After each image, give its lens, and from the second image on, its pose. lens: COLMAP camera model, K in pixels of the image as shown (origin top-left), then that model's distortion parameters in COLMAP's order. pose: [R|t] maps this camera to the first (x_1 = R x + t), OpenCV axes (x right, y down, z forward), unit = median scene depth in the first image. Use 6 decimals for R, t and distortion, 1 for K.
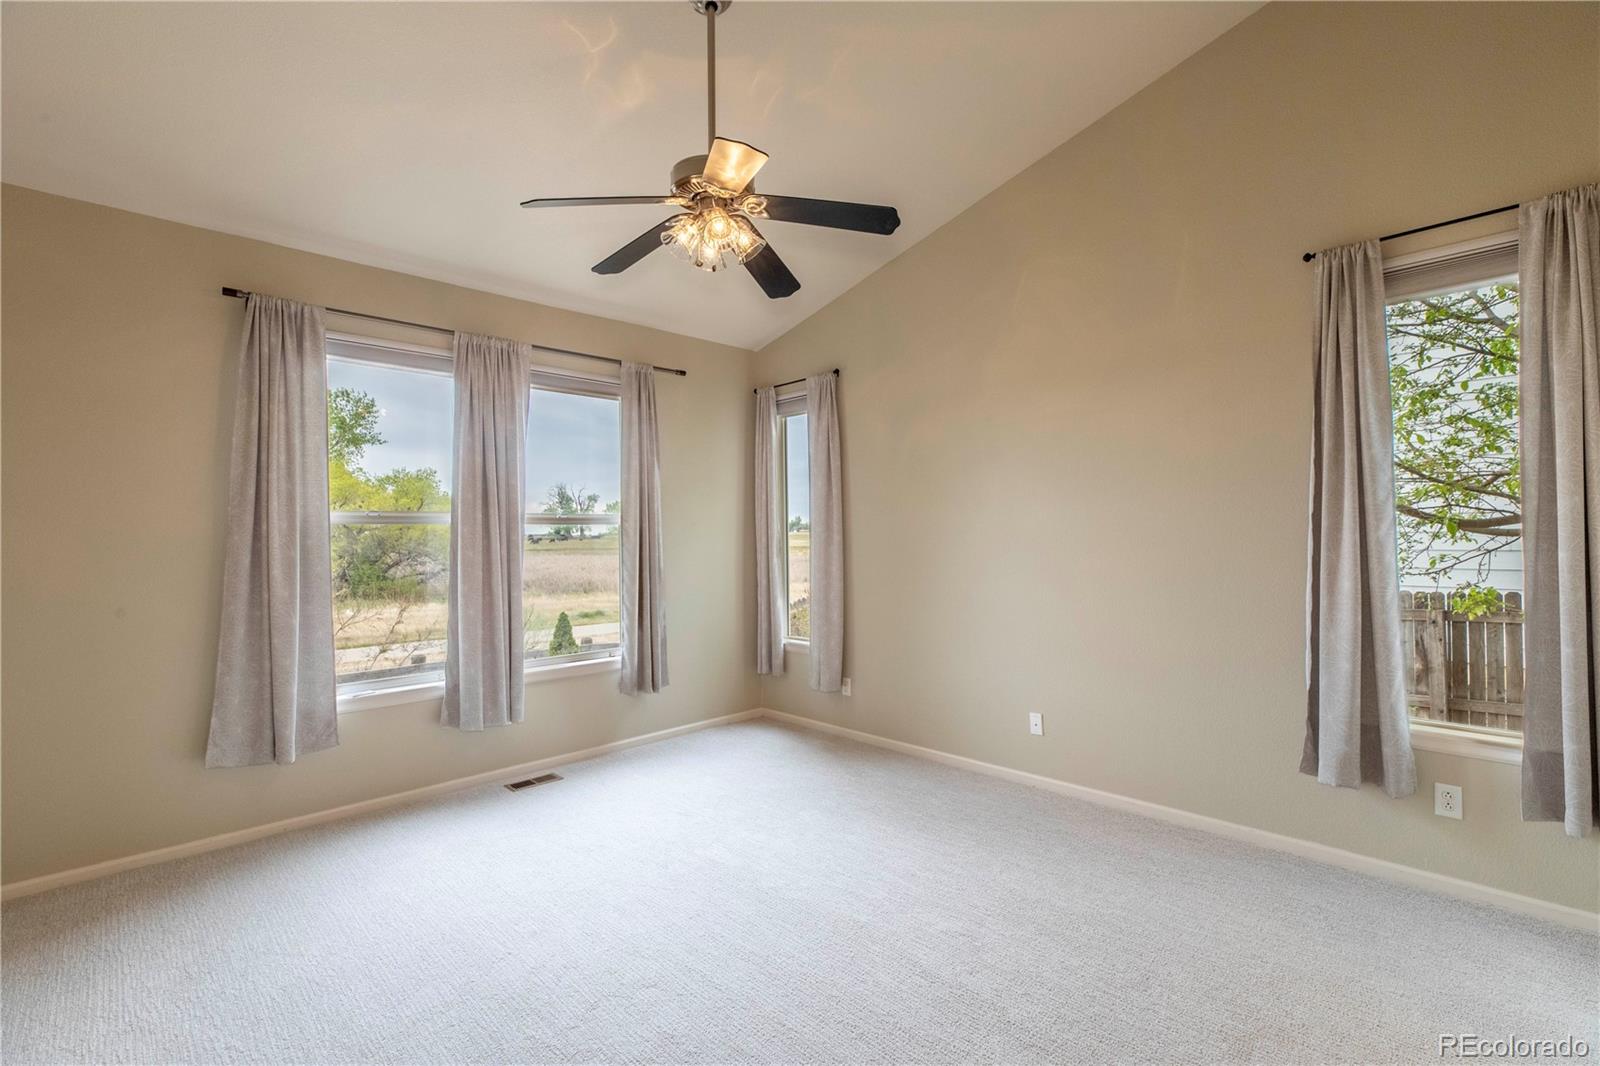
lens RADIAL K [[722.1, 0, 801.2], [0, 722.1, 527.4], [0, 0, 1]] dist [0.002017, 0.000035]
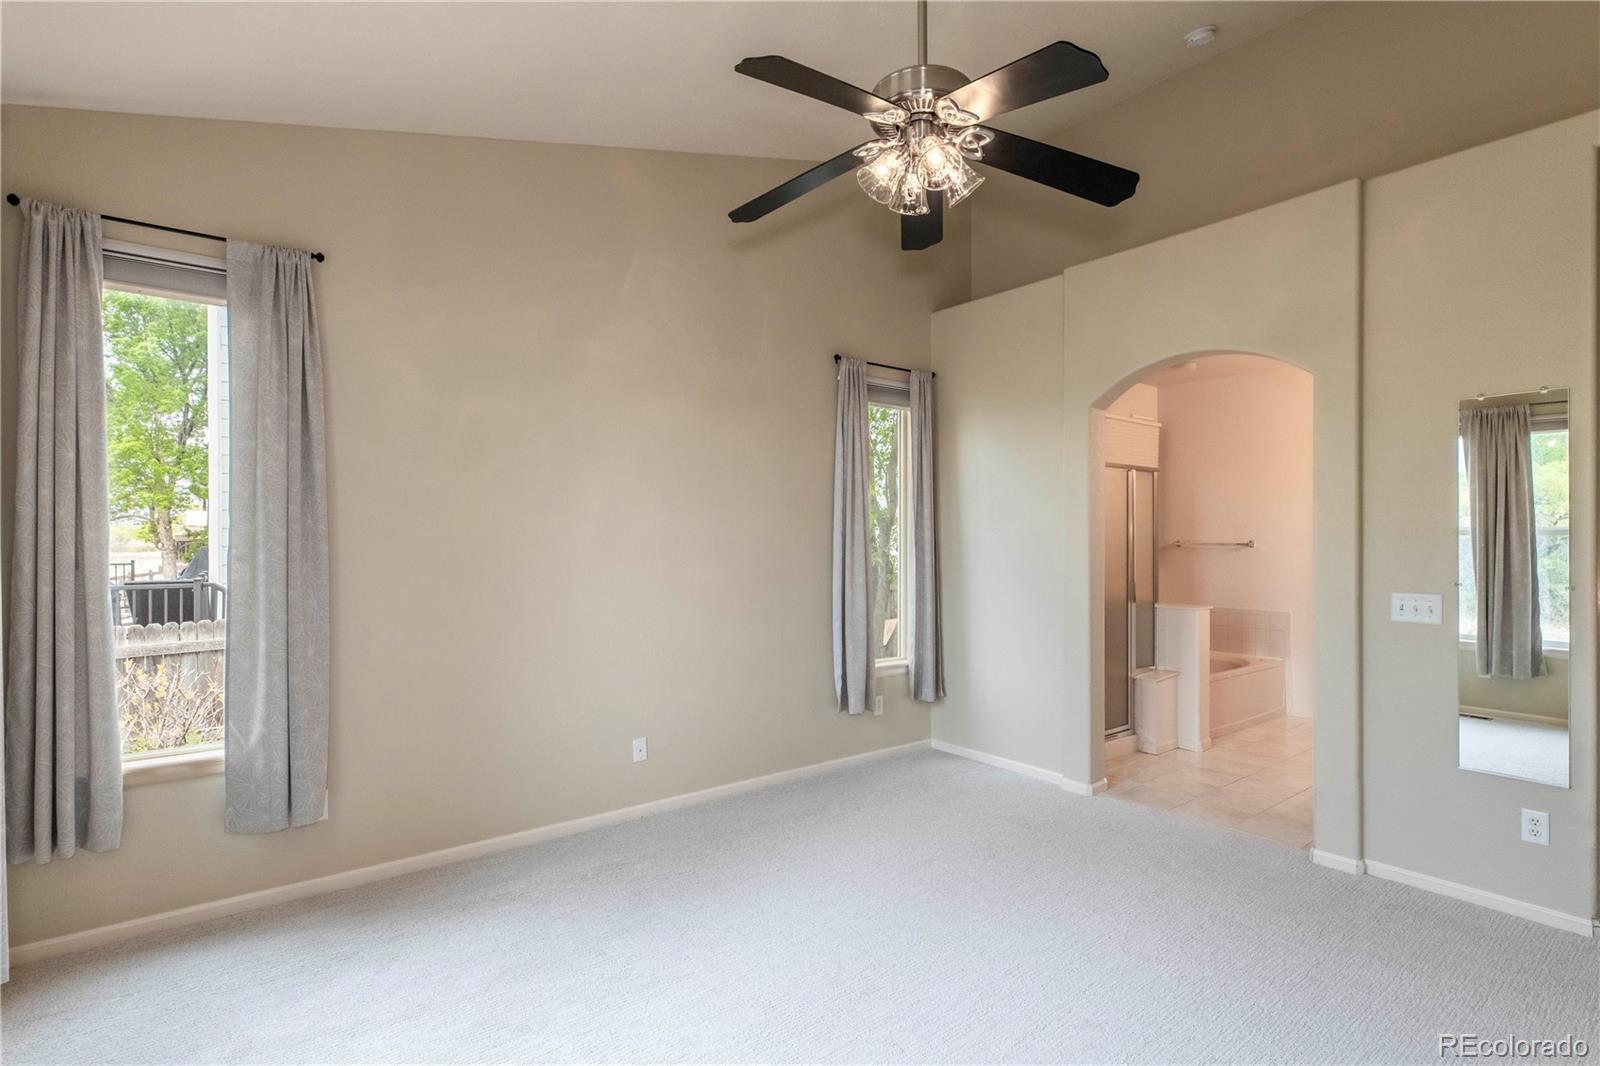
lens RADIAL K [[781.7, 0, 800.0], [0, 781.7, 533.0], [0, 0, 1]] dist [-0.000090, 0.000215]
pose [[0.097076, 0.027140, 0.994907, -0.686200], [-0.012924, 0.999578, -0.026006, 0.018801], [-0.995193, -0.010333, 0.097386, 0.729061]]
